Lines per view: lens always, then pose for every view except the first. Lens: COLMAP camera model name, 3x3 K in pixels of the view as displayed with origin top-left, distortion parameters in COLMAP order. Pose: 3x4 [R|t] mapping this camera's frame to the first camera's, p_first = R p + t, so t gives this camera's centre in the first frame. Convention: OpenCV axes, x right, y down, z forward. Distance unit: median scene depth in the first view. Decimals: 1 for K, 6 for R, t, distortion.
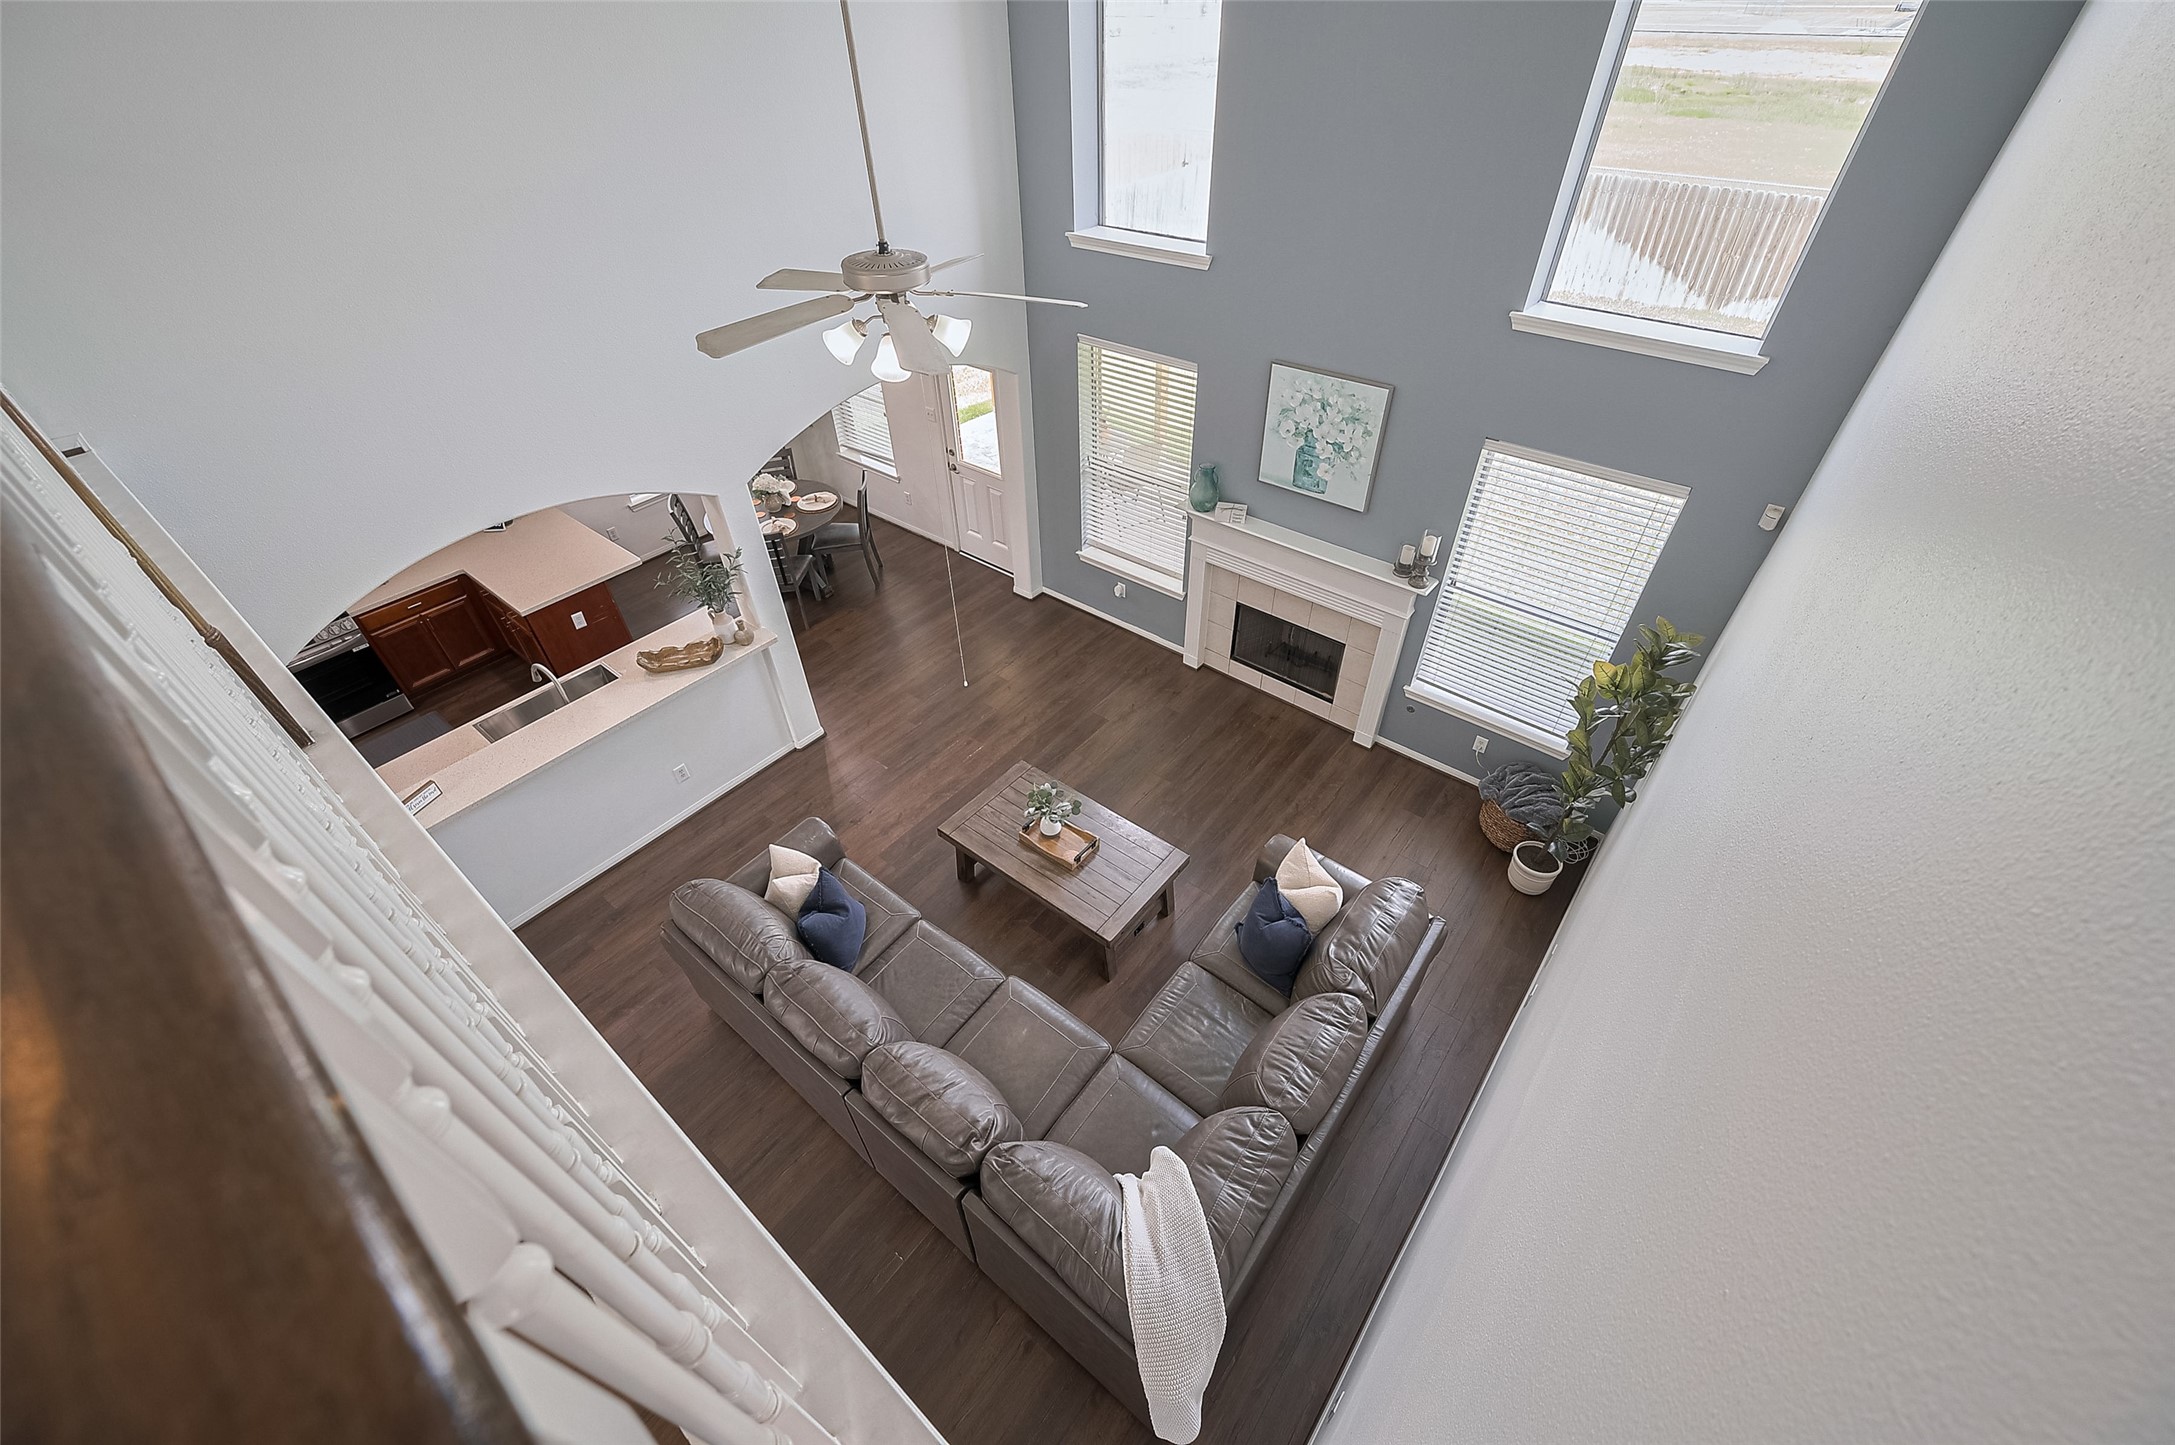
lens RADIAL K [[860.3, 0, 1092.9], [0, 860.3, 723.4], [0, 0, 1]] dist [-0.001176, 0.000760]
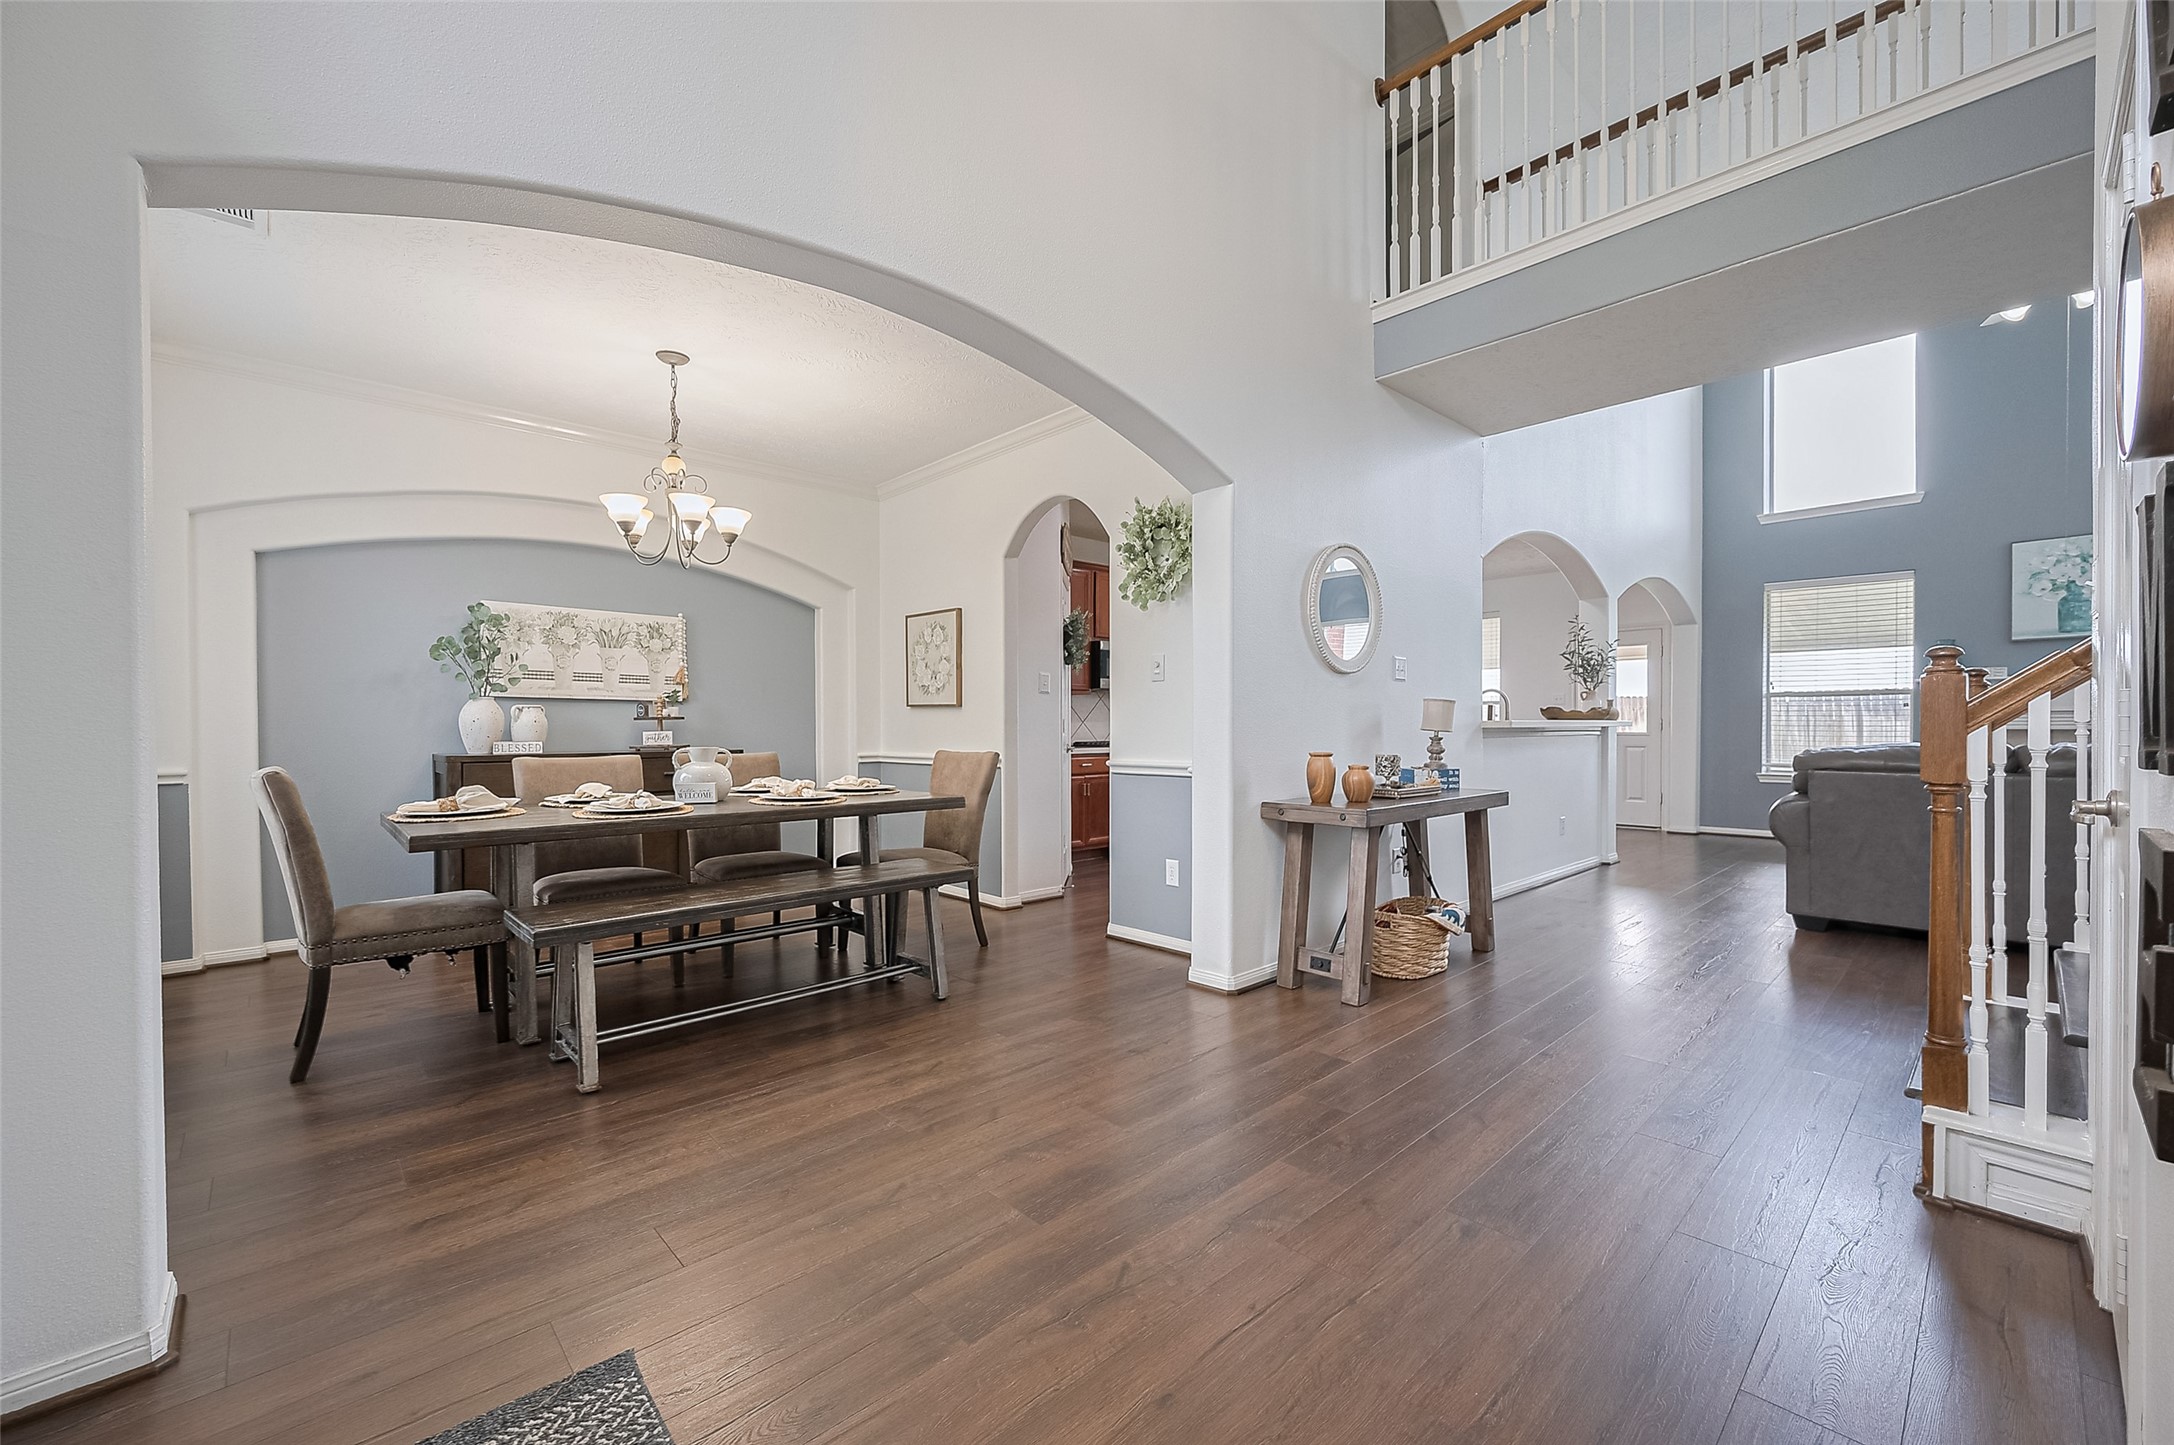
lens RADIAL K [[859.9, 0, 1108.9], [0, 859.9, 736.2], [0, 0, 1]] dist [-0.001176, 0.000760]
pose [[0.991867, 0.018044, -0.125997, -0.954470], [-0.095401, 0.760686, -0.642071, 0.748677], [0.084258, 0.648869, 0.756220, 0.091802]]
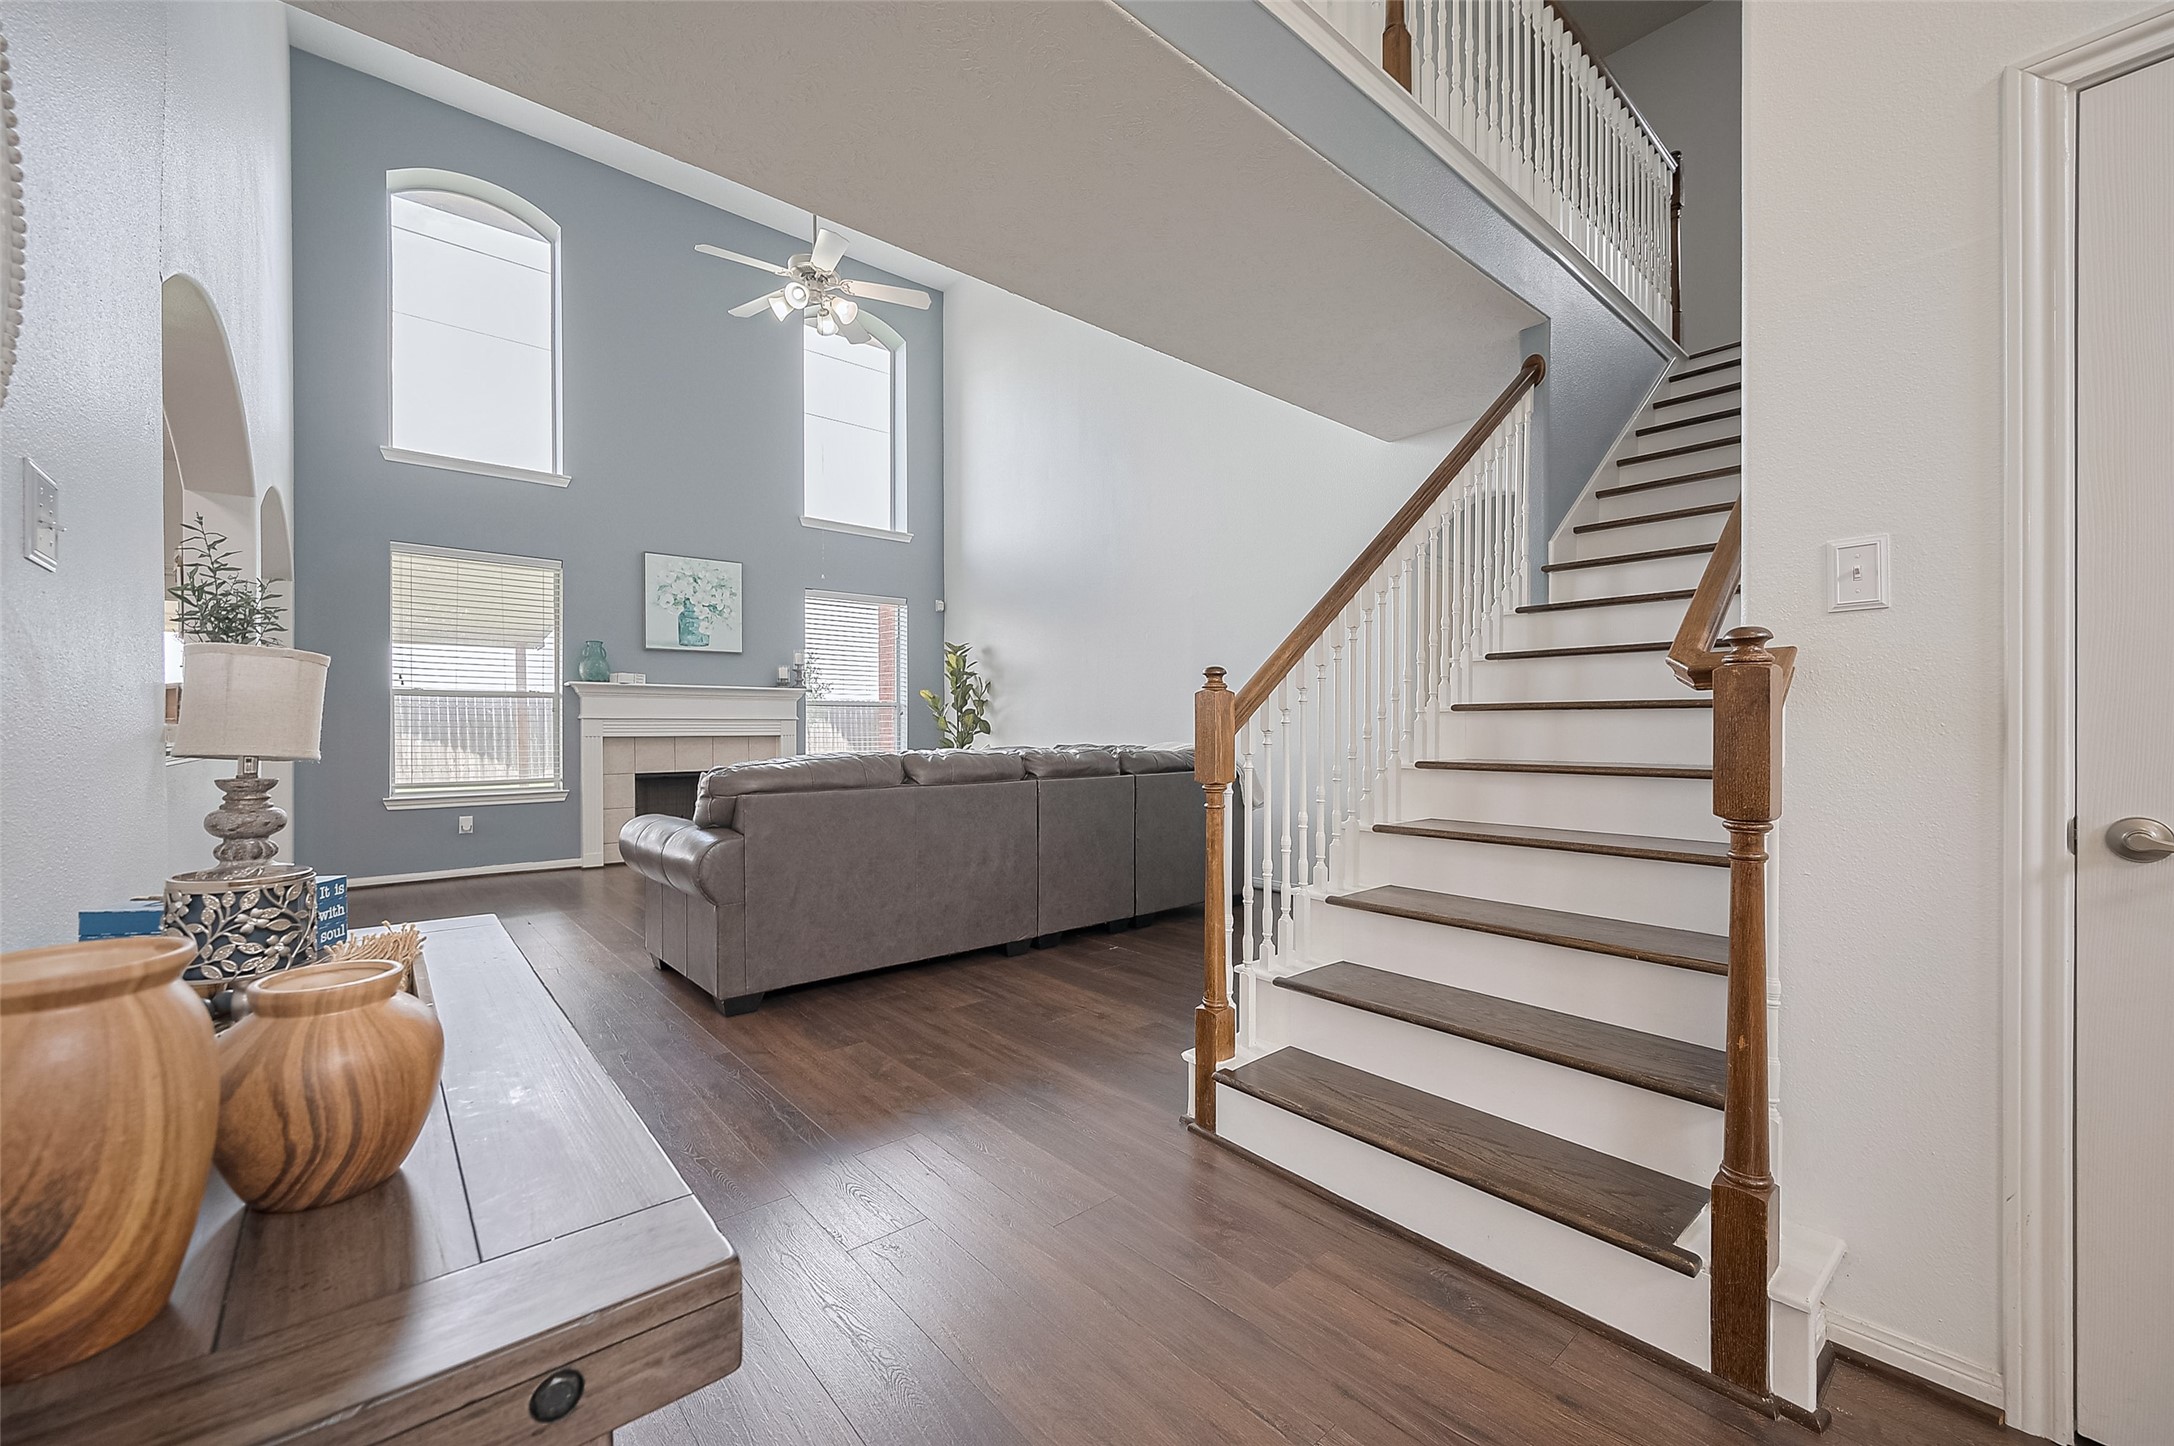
lens RADIAL K [[859.9, 0, 1088.4], [0, 859.9, 734.9], [0, 0, 1]] dist [-0.001176, 0.000760]
pose [[0.172816, 0.010156, 0.984902, -0.939257], [0.649754, 0.750331, -0.121746, 0.378363], [-0.740239, 0.660984, 0.123070, 0.512963]]
